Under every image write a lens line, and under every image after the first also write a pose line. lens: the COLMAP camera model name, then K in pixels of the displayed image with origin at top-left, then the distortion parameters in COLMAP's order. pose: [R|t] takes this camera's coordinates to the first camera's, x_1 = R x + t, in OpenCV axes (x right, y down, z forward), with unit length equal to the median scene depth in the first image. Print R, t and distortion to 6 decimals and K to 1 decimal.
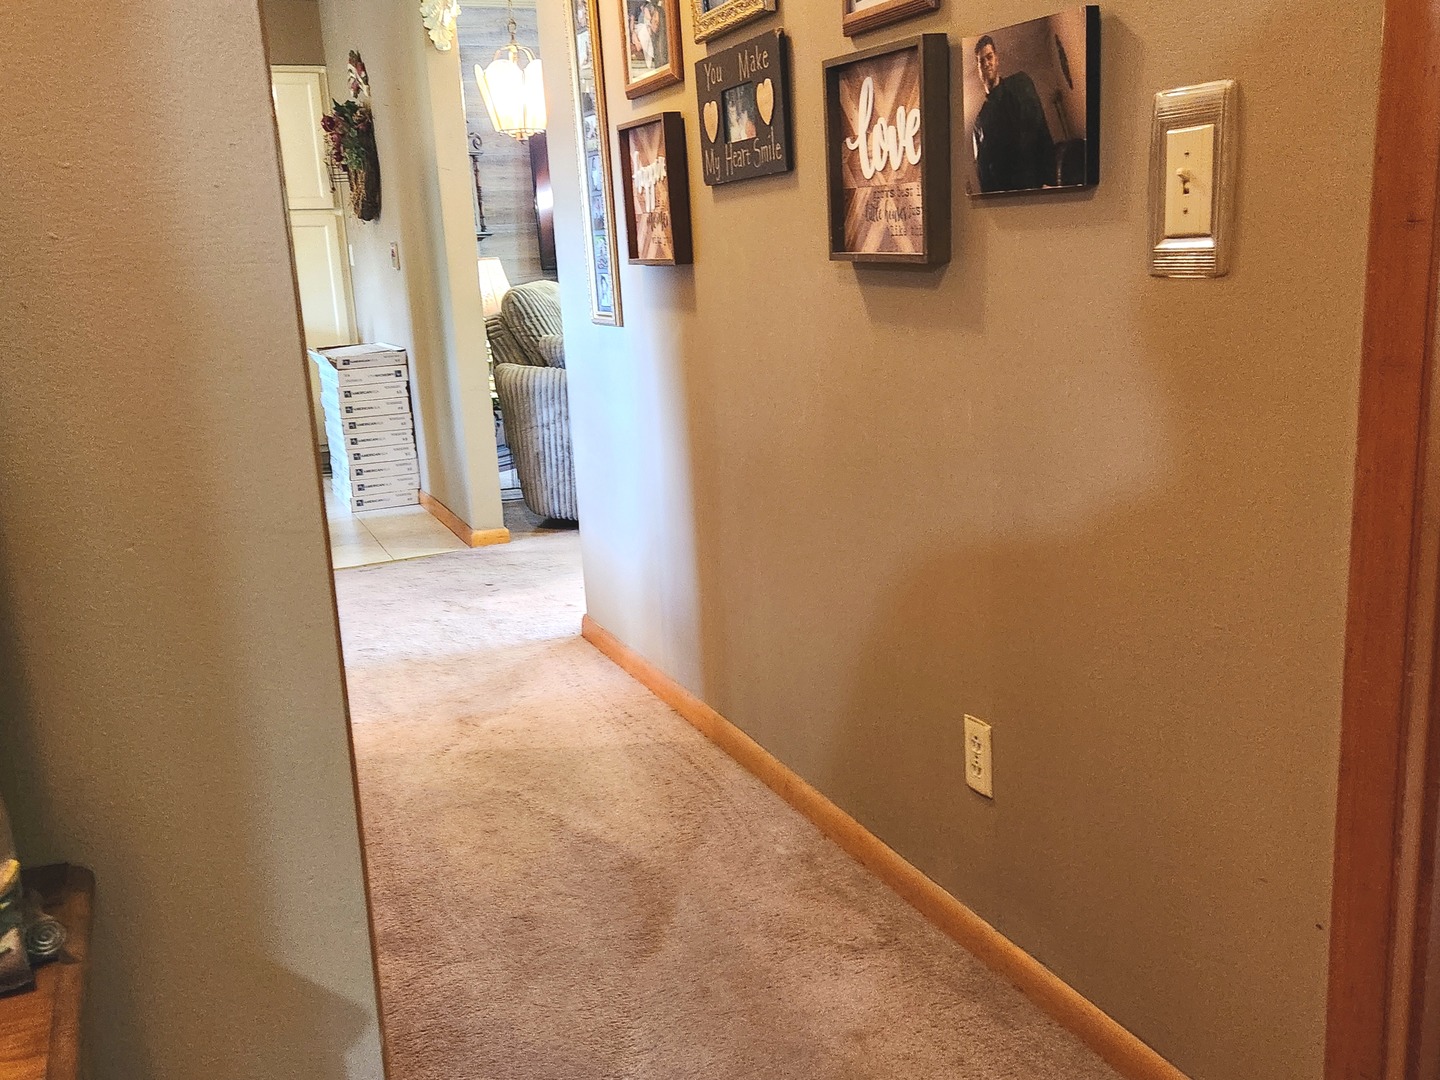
lens RADIAL K [[1336.2, 0, 716.1], [0, 1336.2, 546.1], [0, 0, 1]] dist [0.050316, 0.000000]
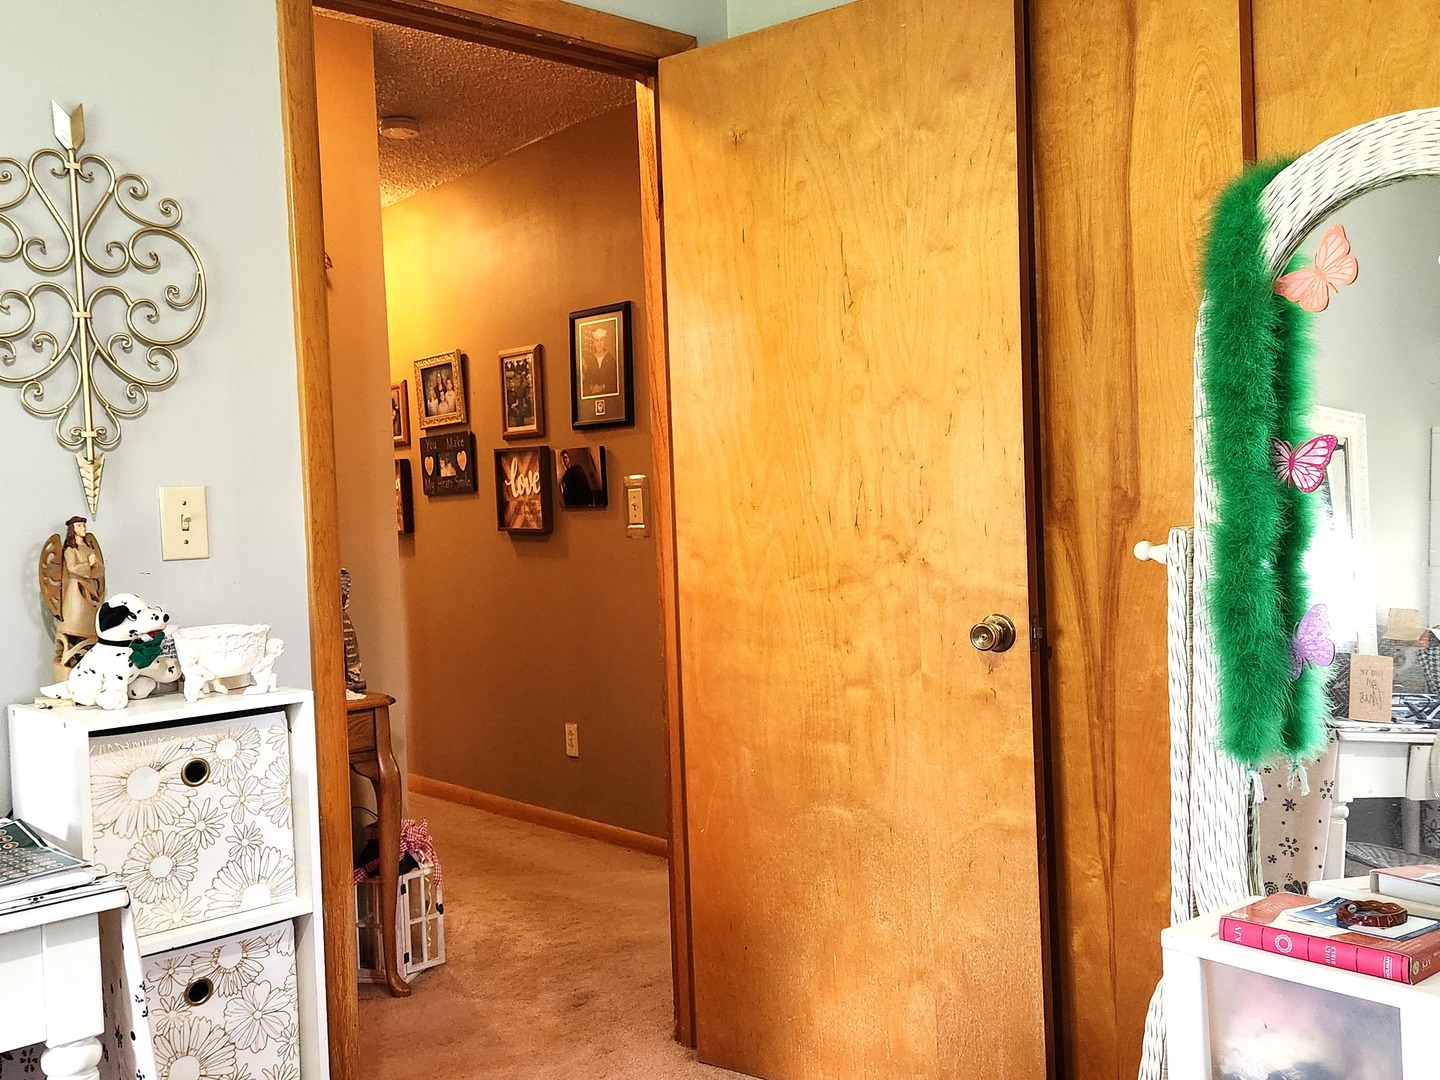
lens RADIAL K [[1336.2, 0, 720.0], [0, 1336.2, 539.8], [0, 0, 1]] dist [0.050316, 0.000000]
pose [[0.944246, 0.003214, 0.329224, -0.324987], [0.064467, 0.978791, -0.194453, 0.282947], [-0.322867, 0.204836, 0.924013, -1.289663]]
